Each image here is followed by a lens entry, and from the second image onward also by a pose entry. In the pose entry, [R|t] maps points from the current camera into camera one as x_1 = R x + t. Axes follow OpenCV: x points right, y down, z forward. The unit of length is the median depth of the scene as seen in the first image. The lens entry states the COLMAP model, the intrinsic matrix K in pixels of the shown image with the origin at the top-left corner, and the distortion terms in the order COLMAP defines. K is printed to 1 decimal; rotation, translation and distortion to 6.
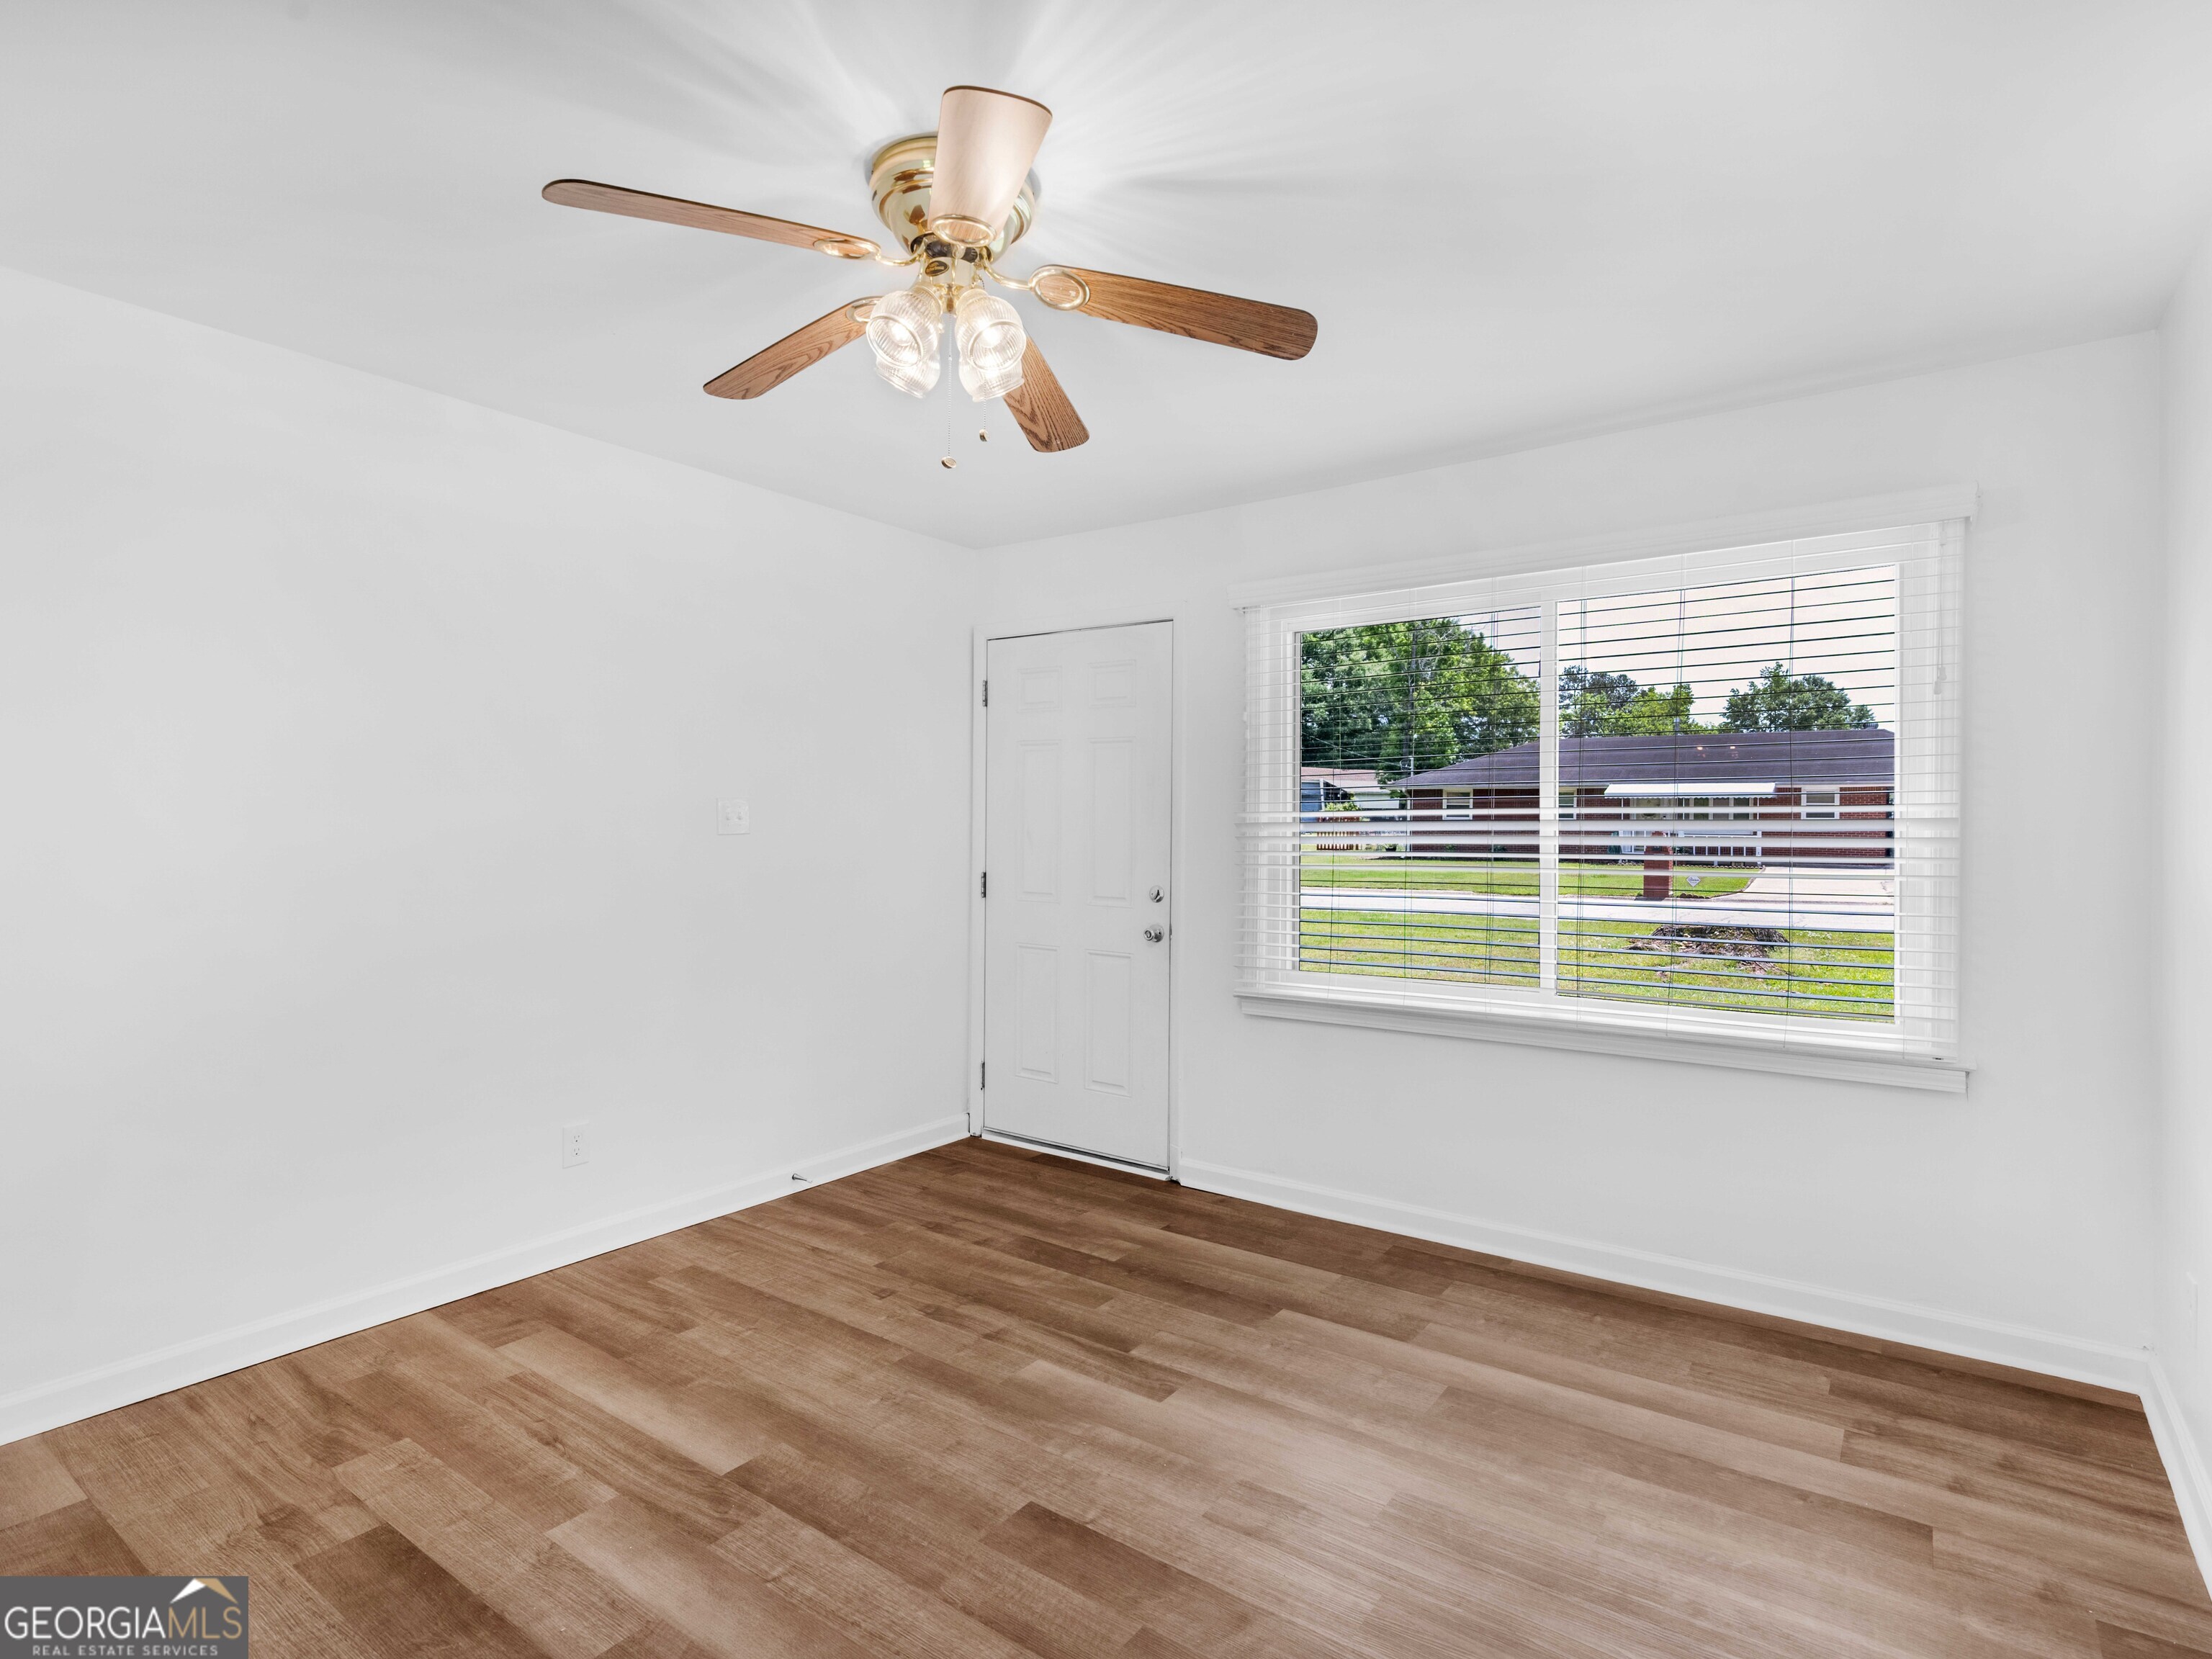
lens RADIAL K [[1144.0, 0, 1106.0], [0, 1144.0, 829.5], [0, 0, 1]] dist [0.000614, -0.000455]
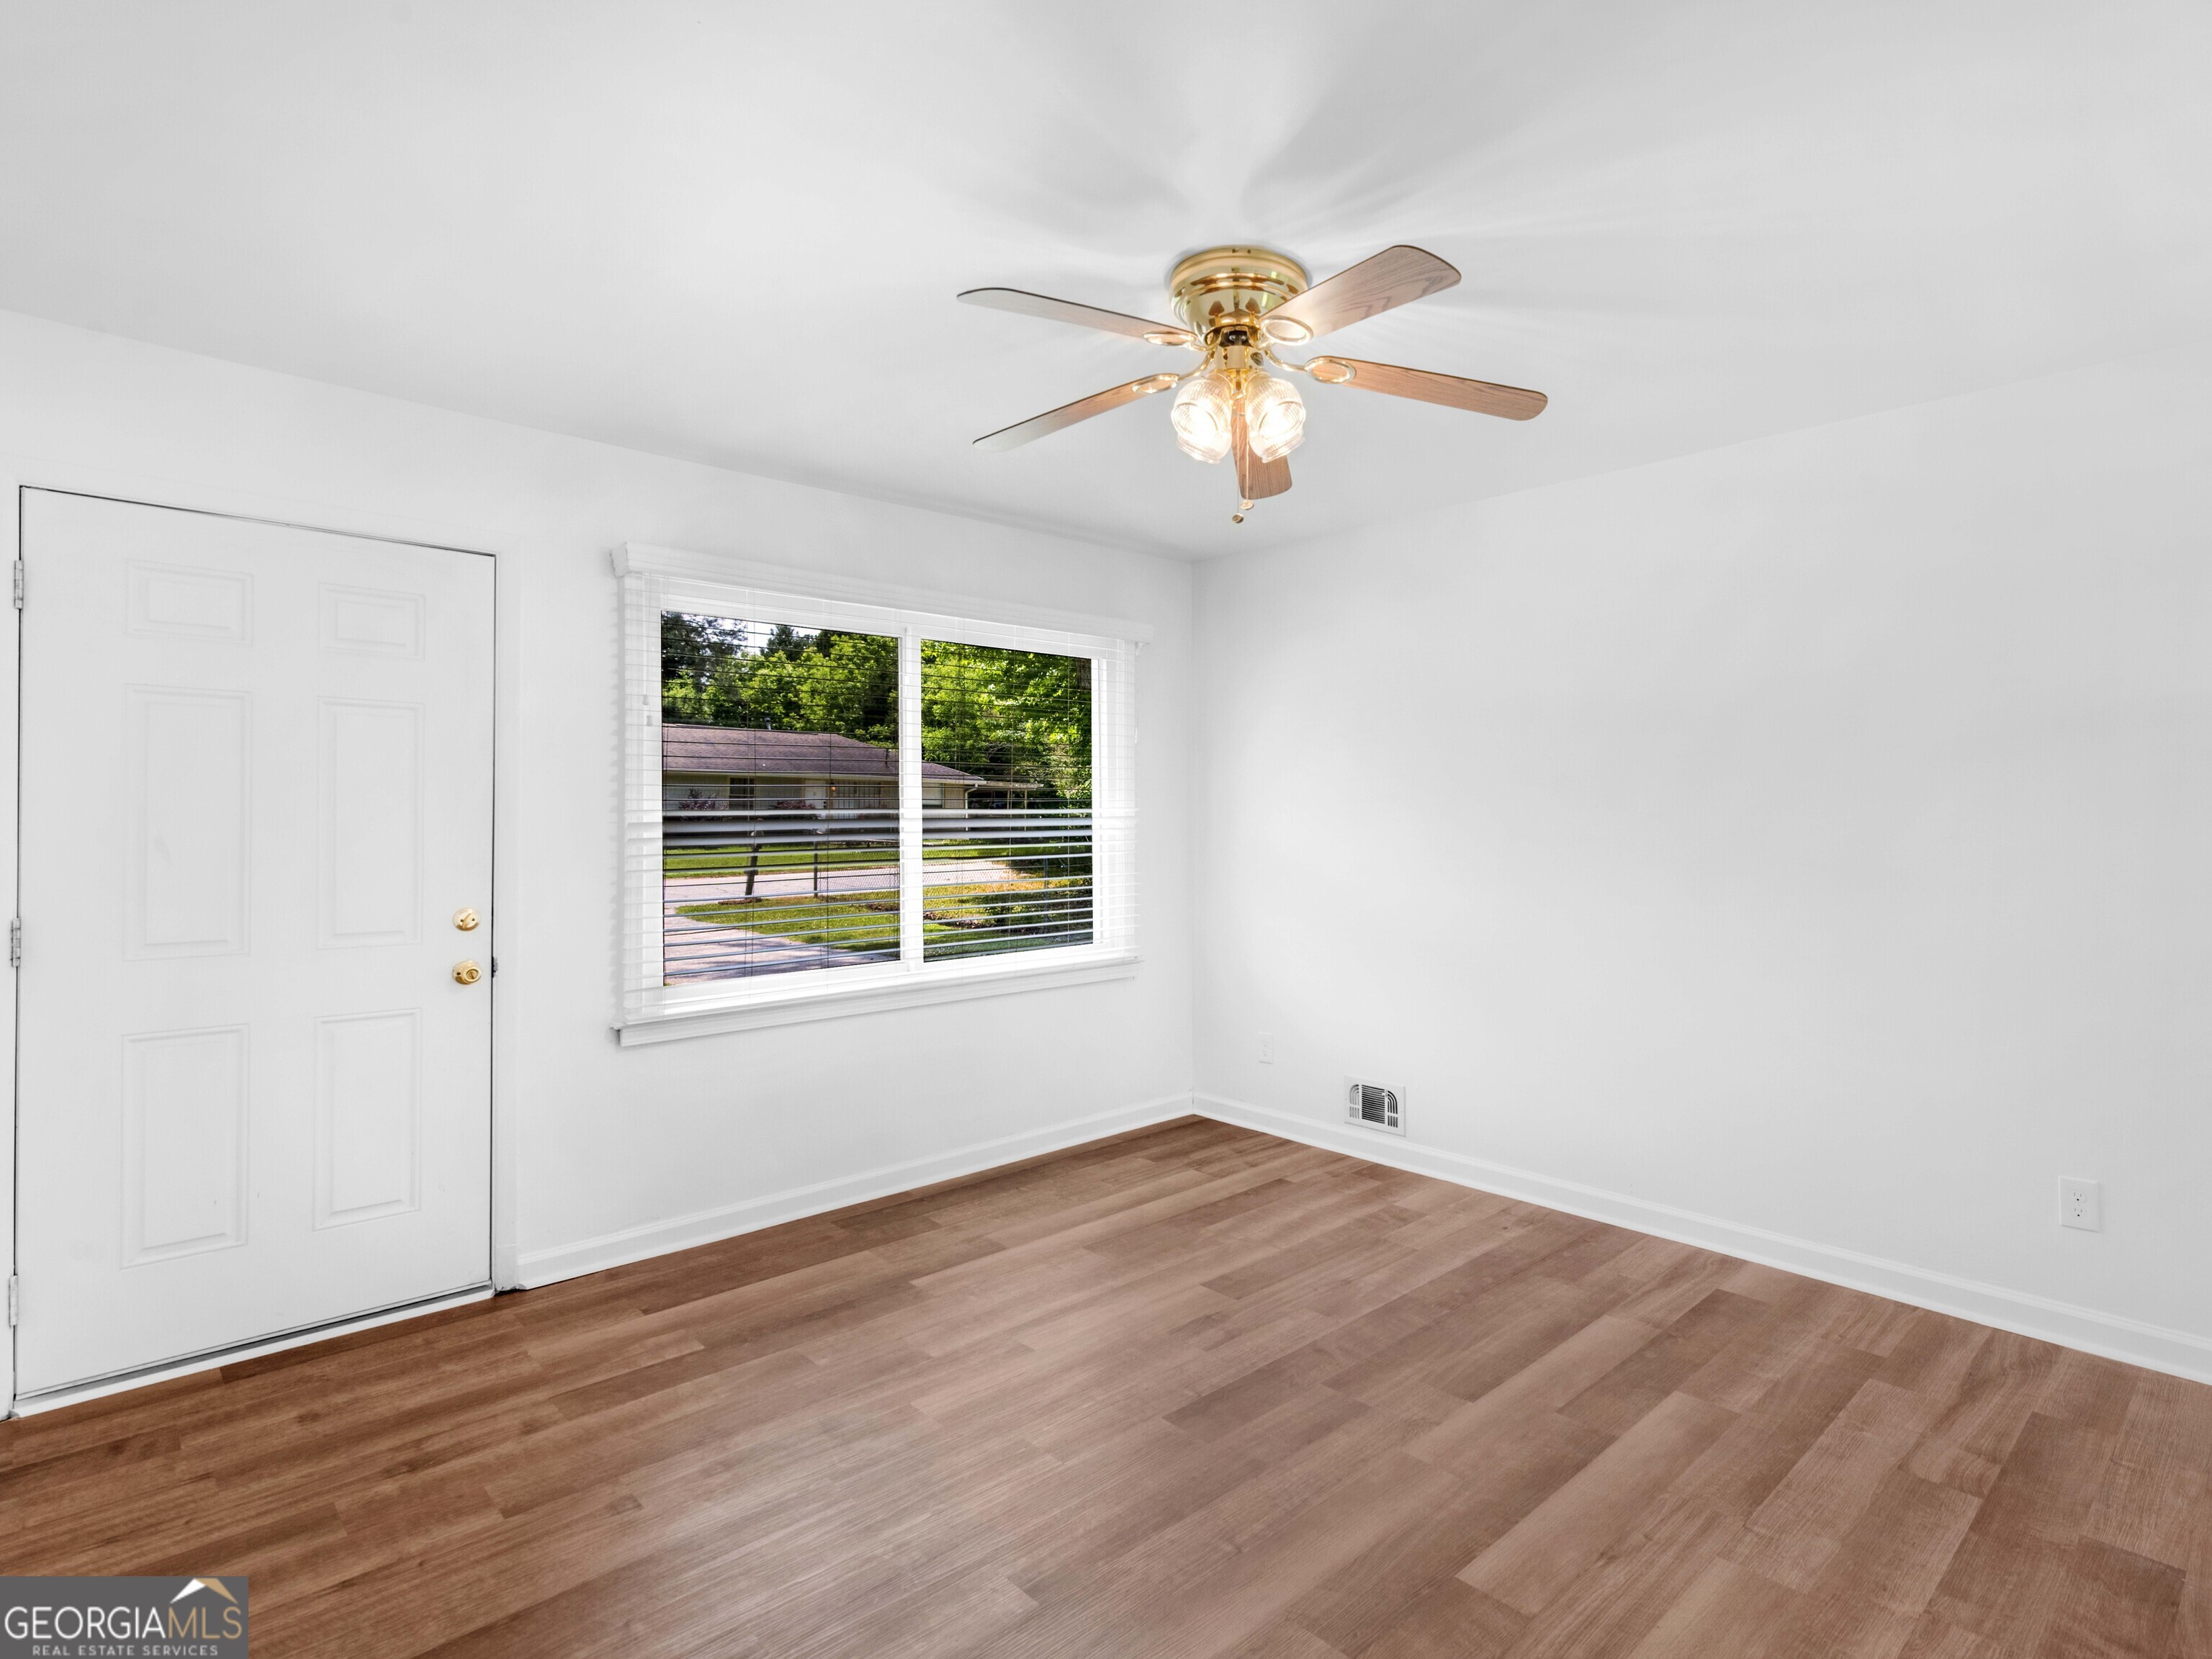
lens RADIAL K [[1170.8, 0, 1229.1], [0, 1170.8, 832.0], [0, 0, 1]] dist [0.001319, -0.000424]
pose [[0.134494, -0.017488, 0.990760, -0.875856], [0.006418, 0.999839, 0.016777, -0.014652], [-0.990894, 0.004102, 0.134584, 0.558089]]
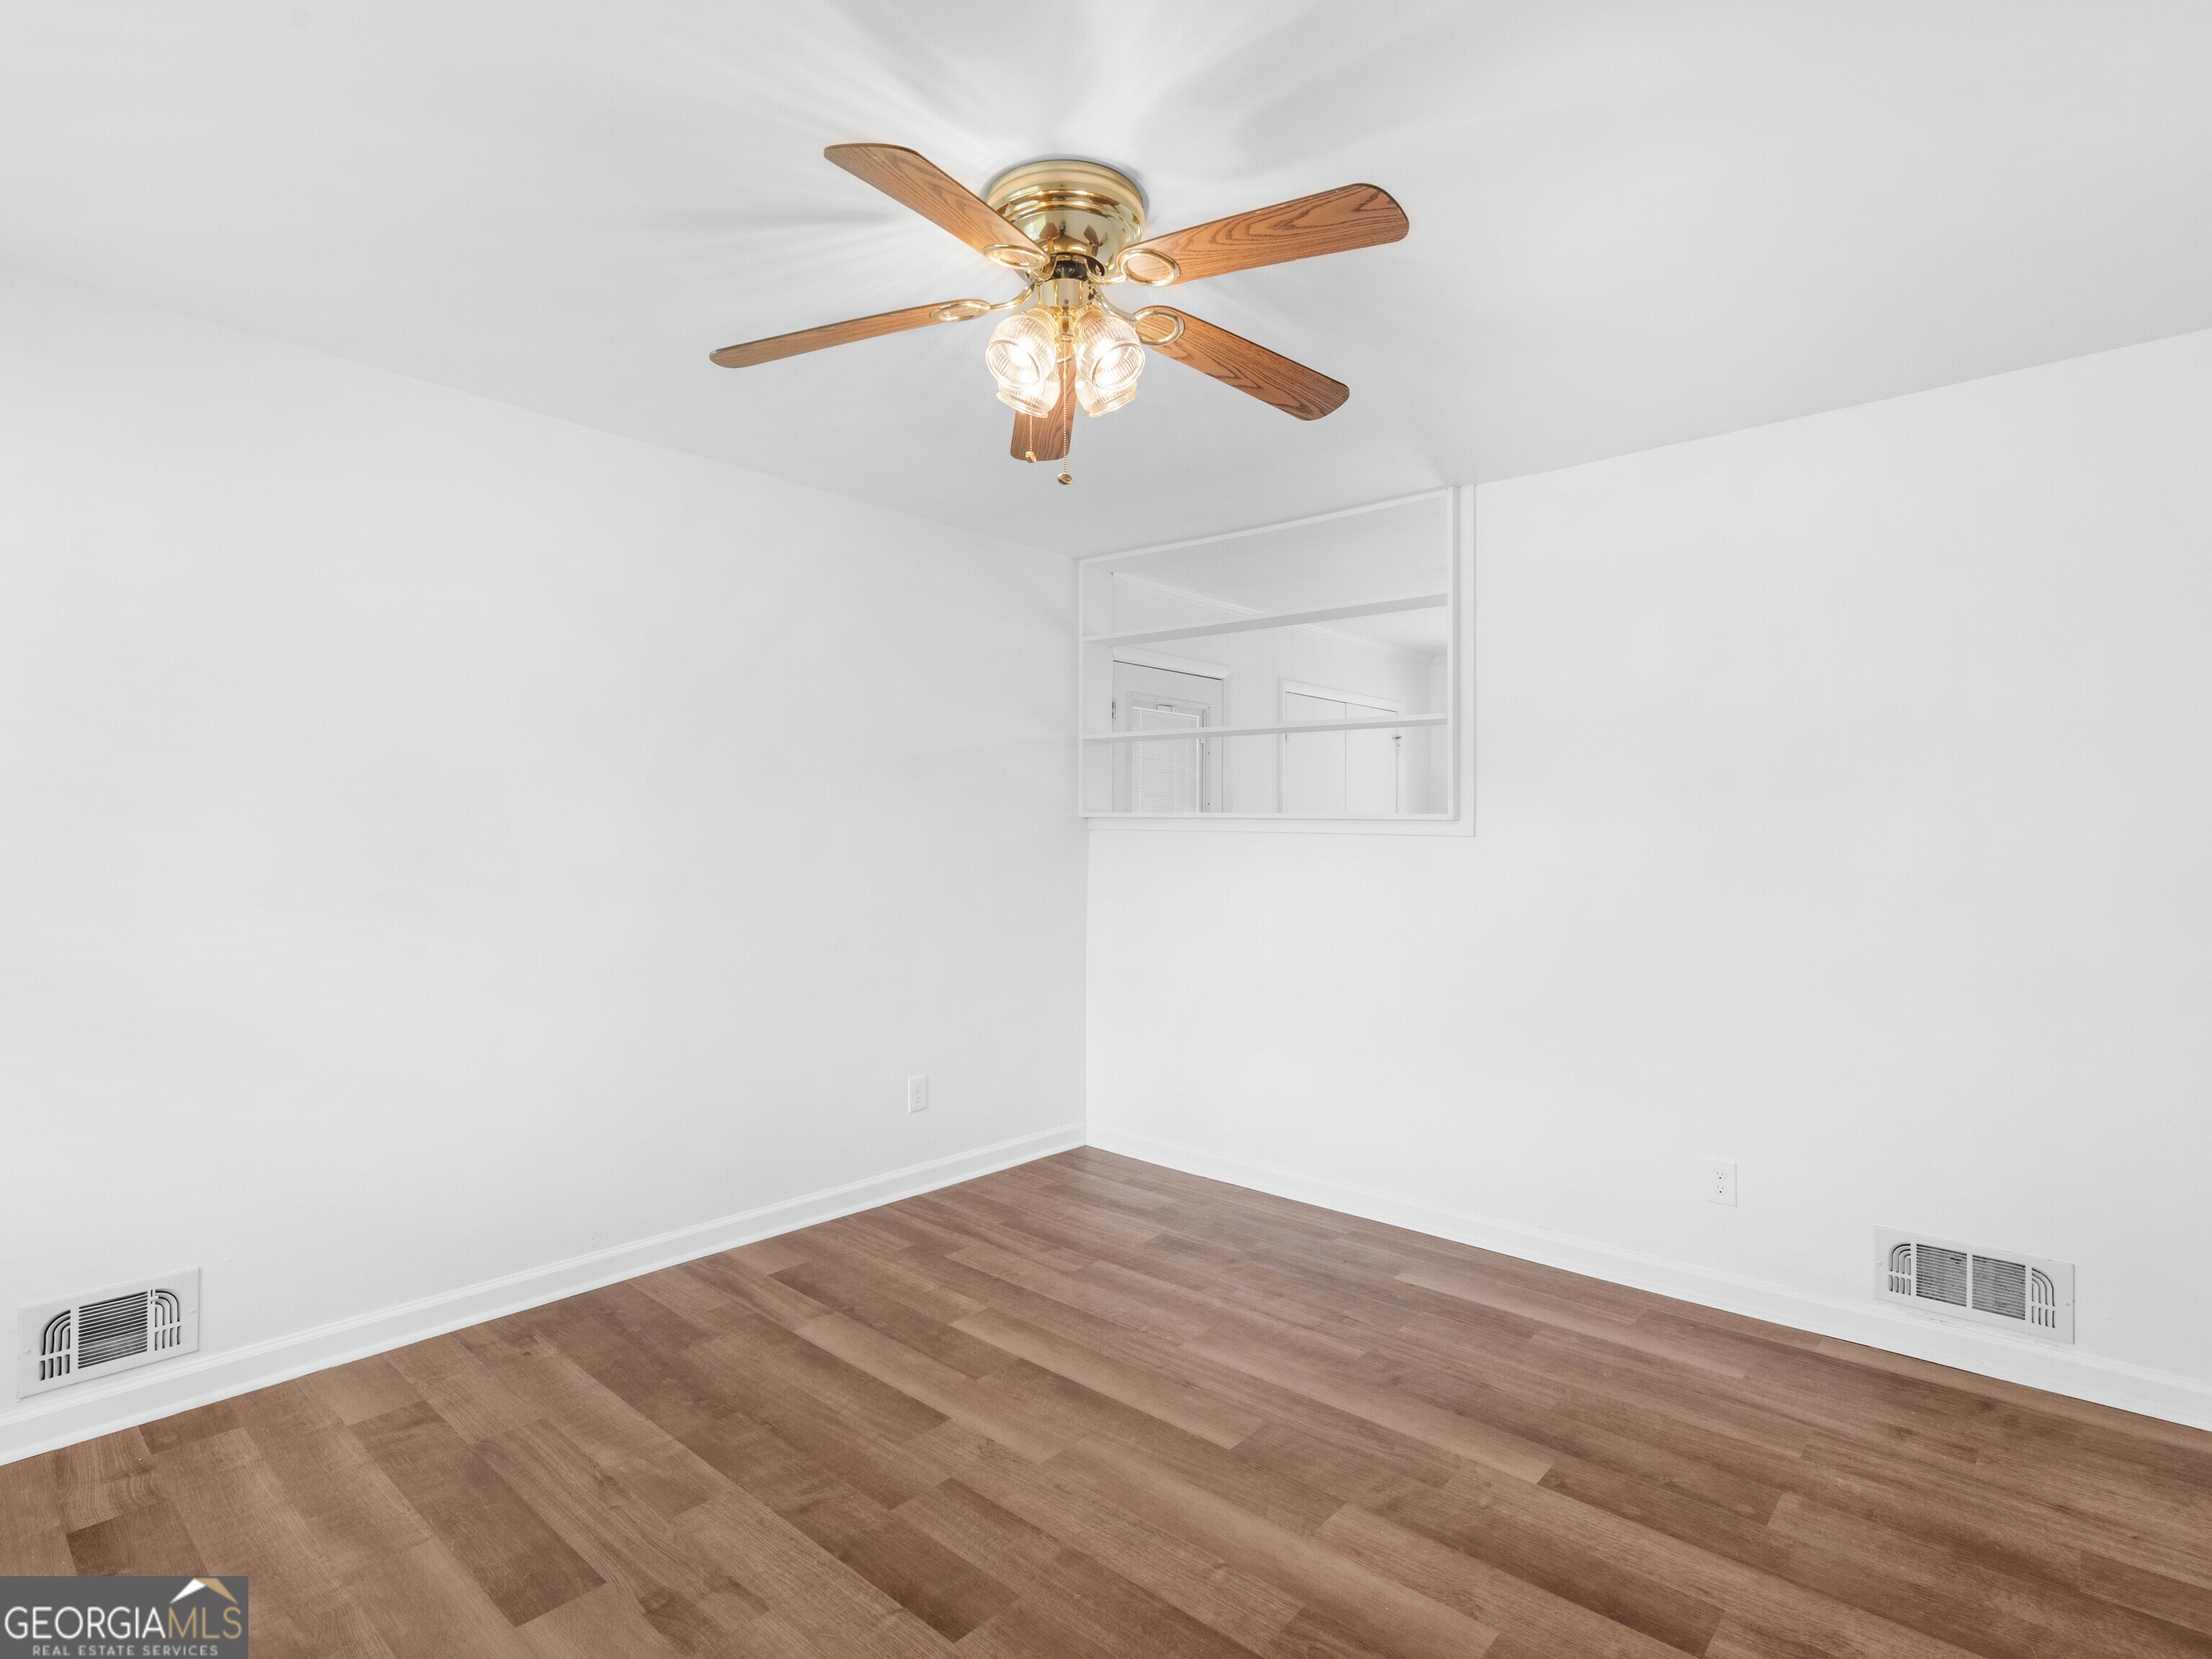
lens RADIAL K [[1123.4, 0, 1143.0], [0, 1123.4, 833.7], [0, 0, 1]] dist [0.002288, 0.000554]
pose [[-0.997907, -0.011621, 0.063607, -0.180328], [-0.011098, 0.999902, 0.008567, -0.010538], [-0.063700, 0.007843, -0.997938, 1.308370]]
